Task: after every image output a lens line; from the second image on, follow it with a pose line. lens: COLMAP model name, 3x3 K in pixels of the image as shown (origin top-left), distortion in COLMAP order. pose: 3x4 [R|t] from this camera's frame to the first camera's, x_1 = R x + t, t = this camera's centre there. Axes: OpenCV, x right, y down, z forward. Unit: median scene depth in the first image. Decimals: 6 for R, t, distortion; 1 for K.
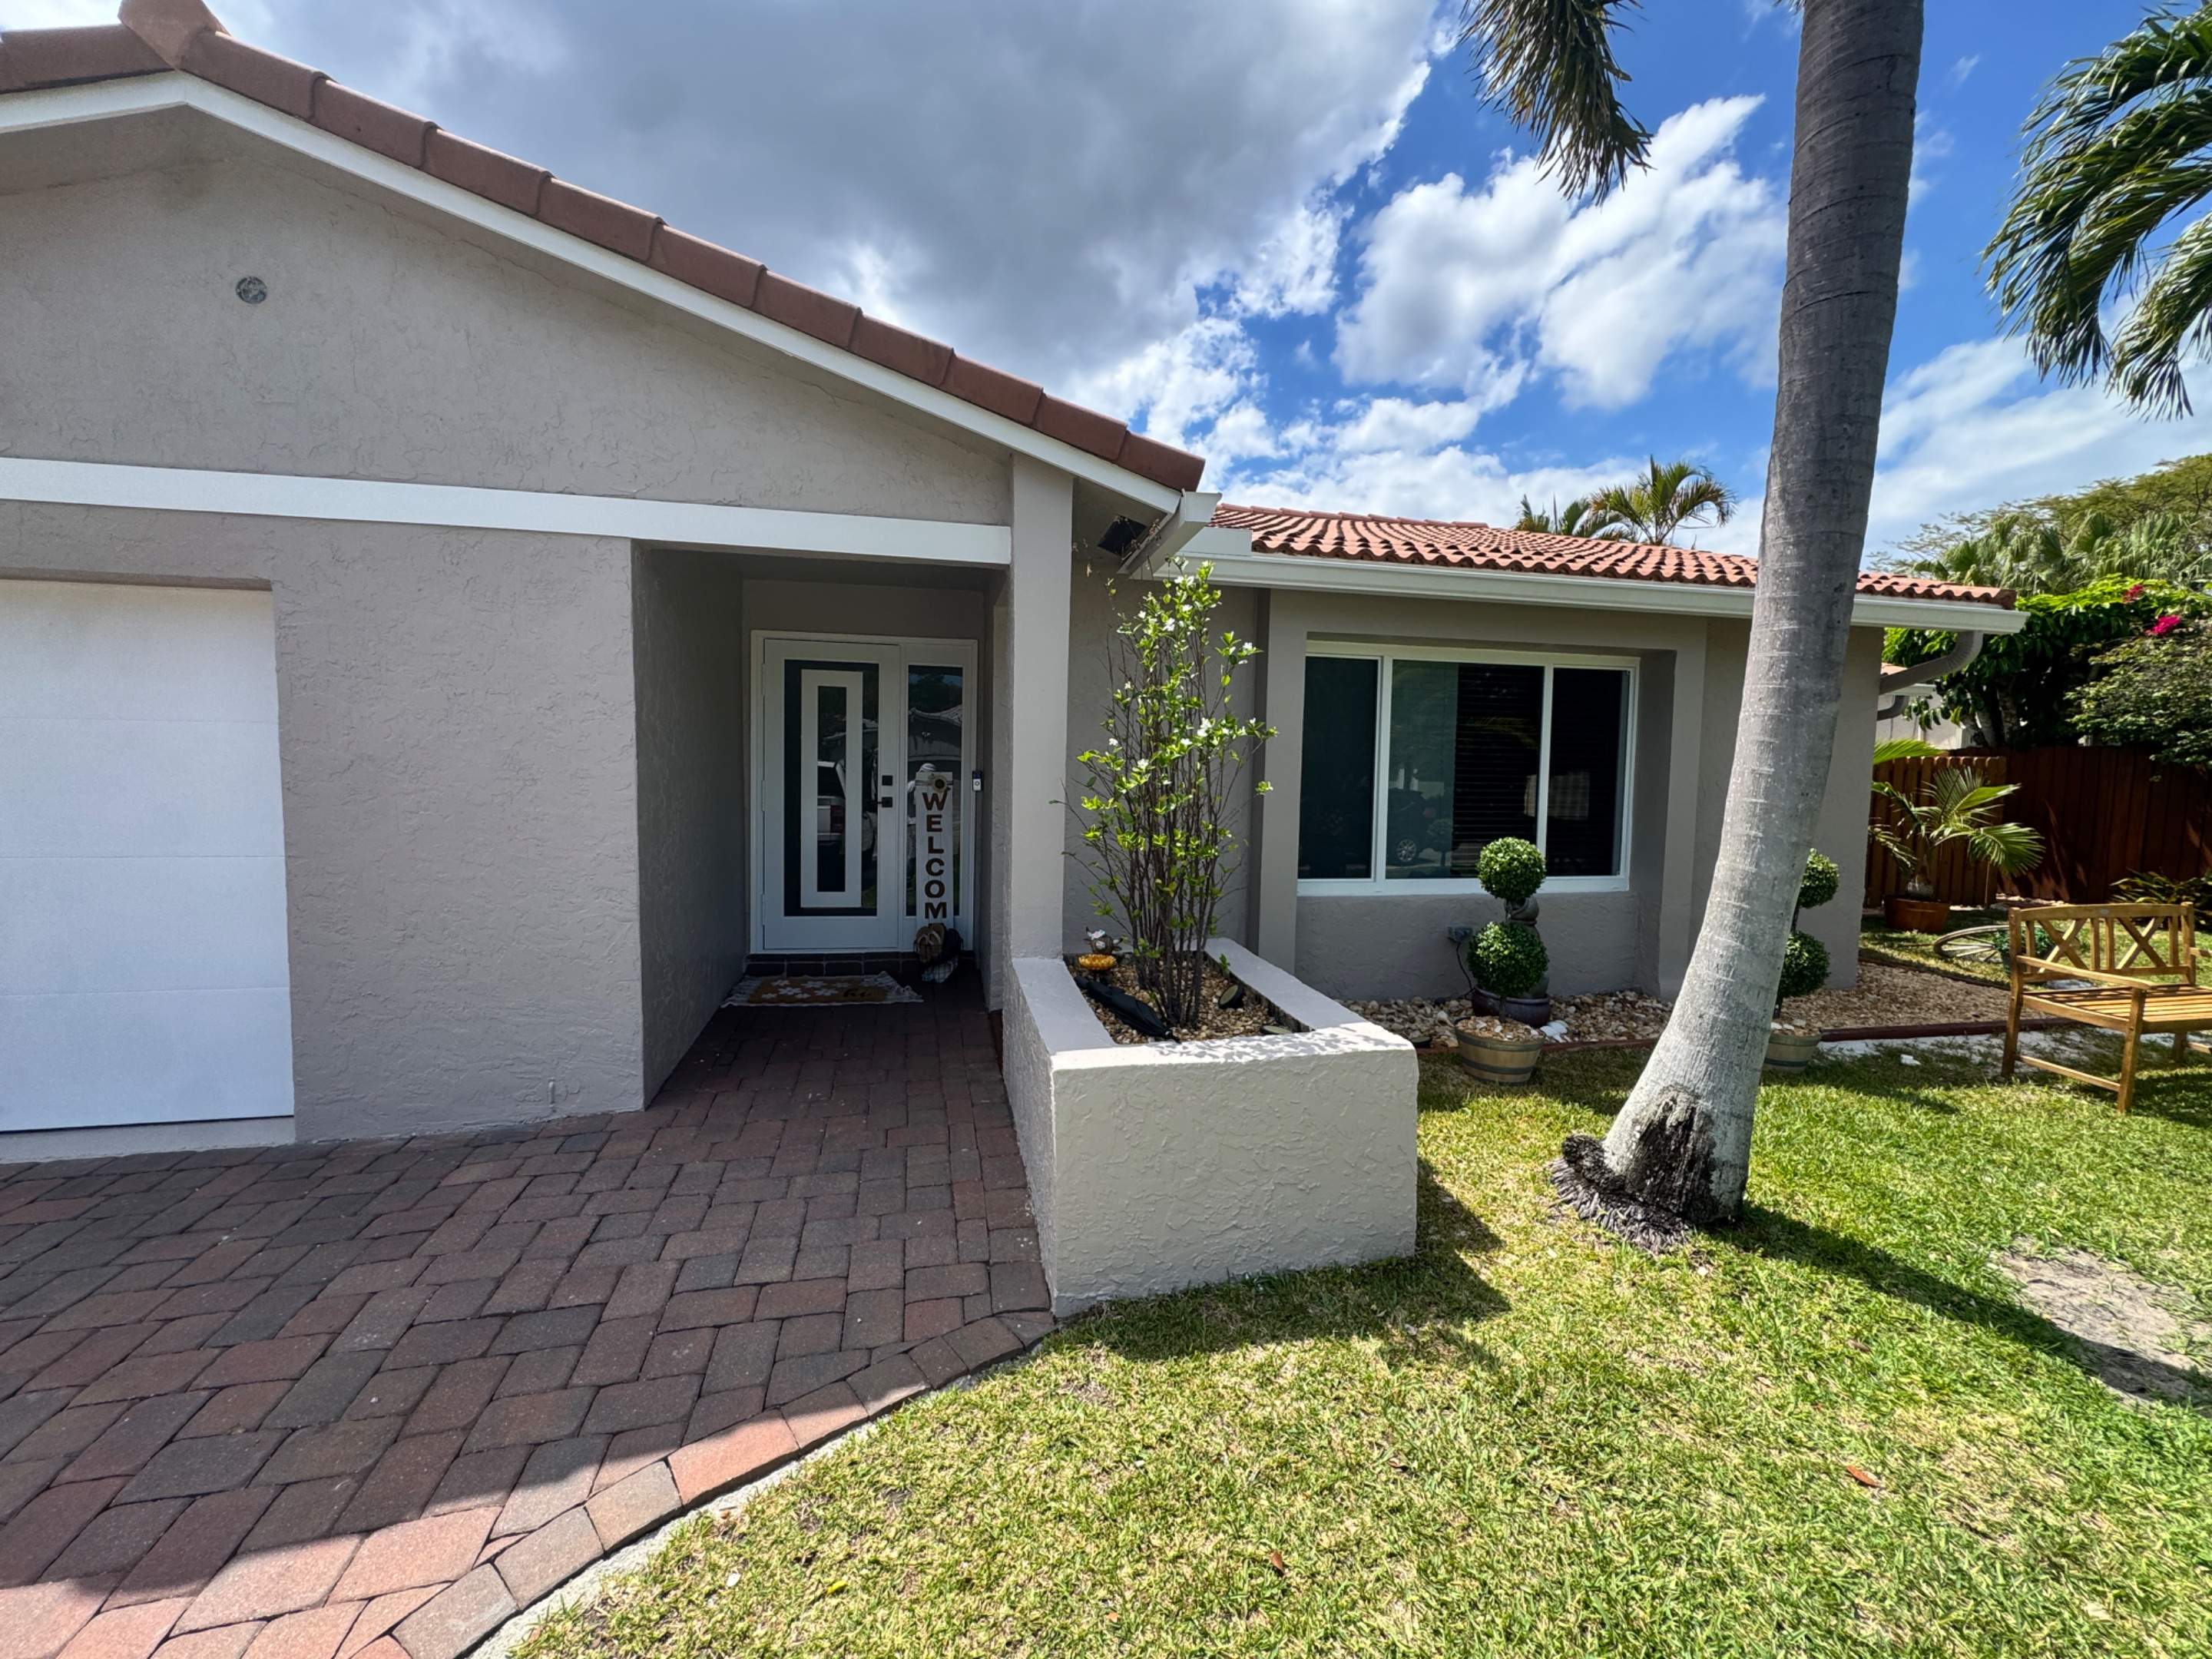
lens RADIAL K [[876.7, 0, 1106.0], [0, 876.7, 829.5], [0, 0, 1]] dist [-0.005476, 0.000507]
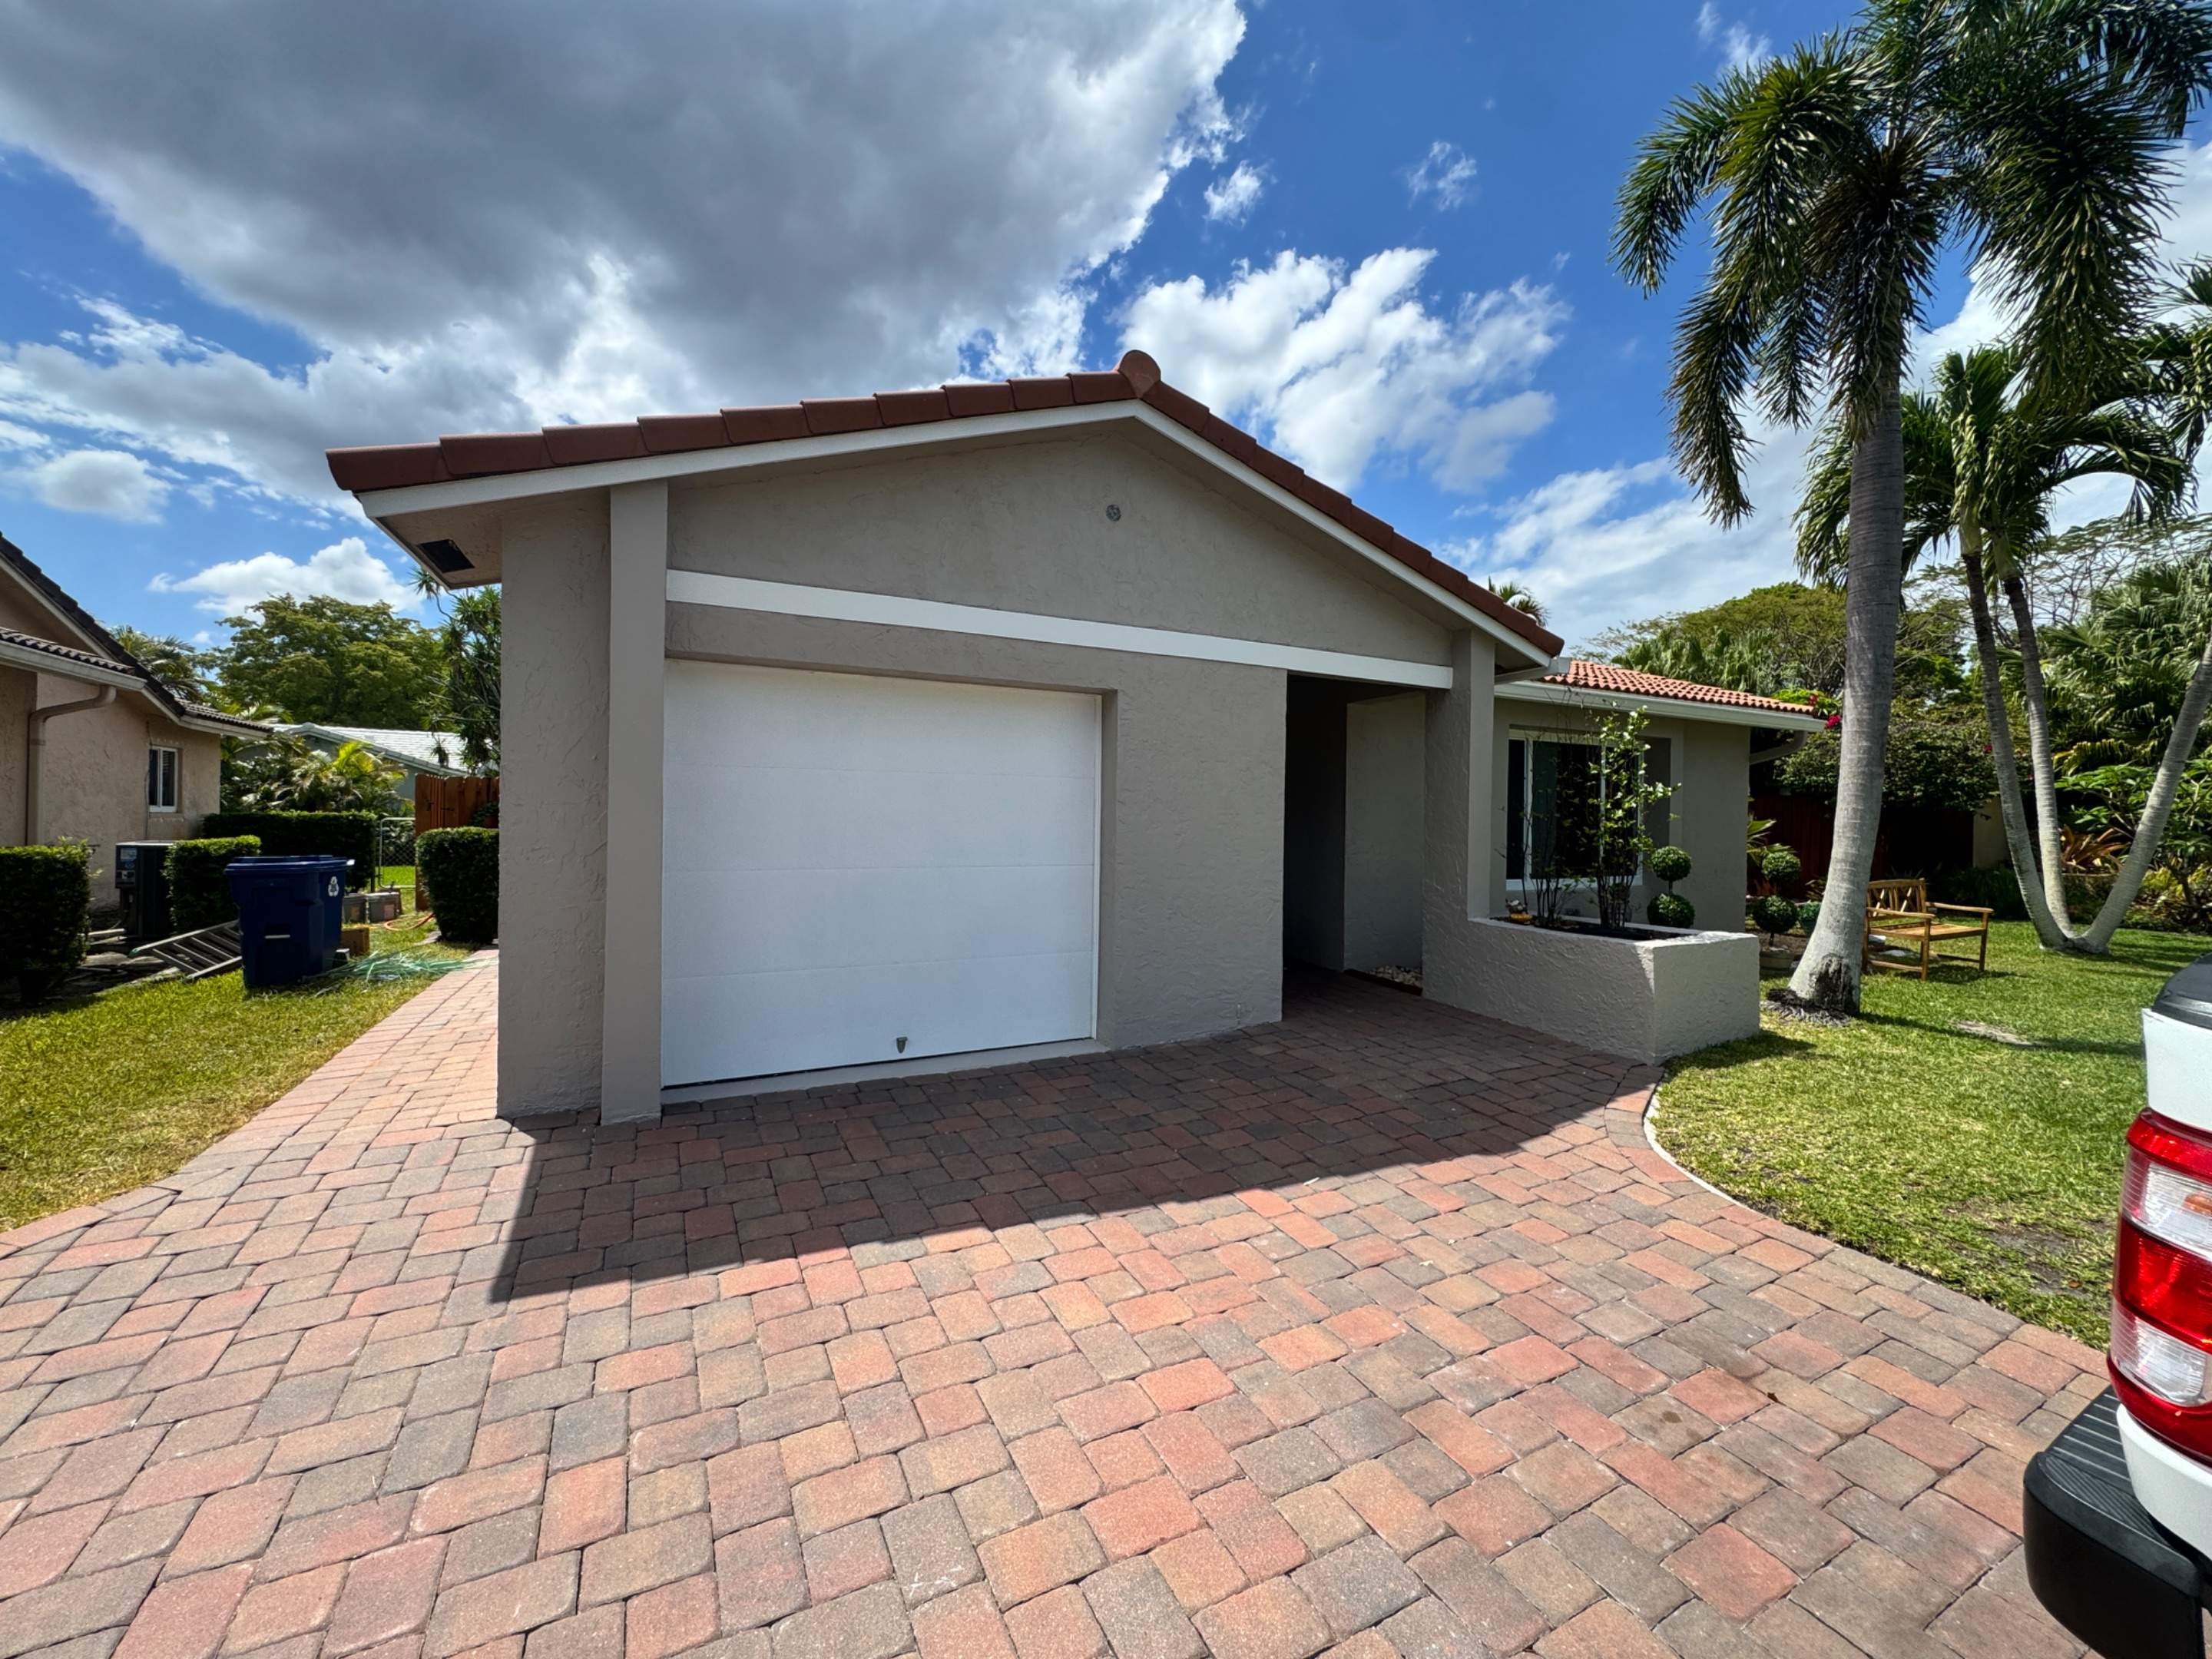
lens RADIAL K [[876.7, 0, 1106.0], [0, 876.7, 829.5], [0, 0, 1]] dist [-0.005476, 0.000507]
pose [[0.964717, -0.006305, 0.263214, -1.089996], [0.018985, 0.998777, -0.045658, 0.033887], [-0.262604, 0.049044, 0.963656, -0.412089]]
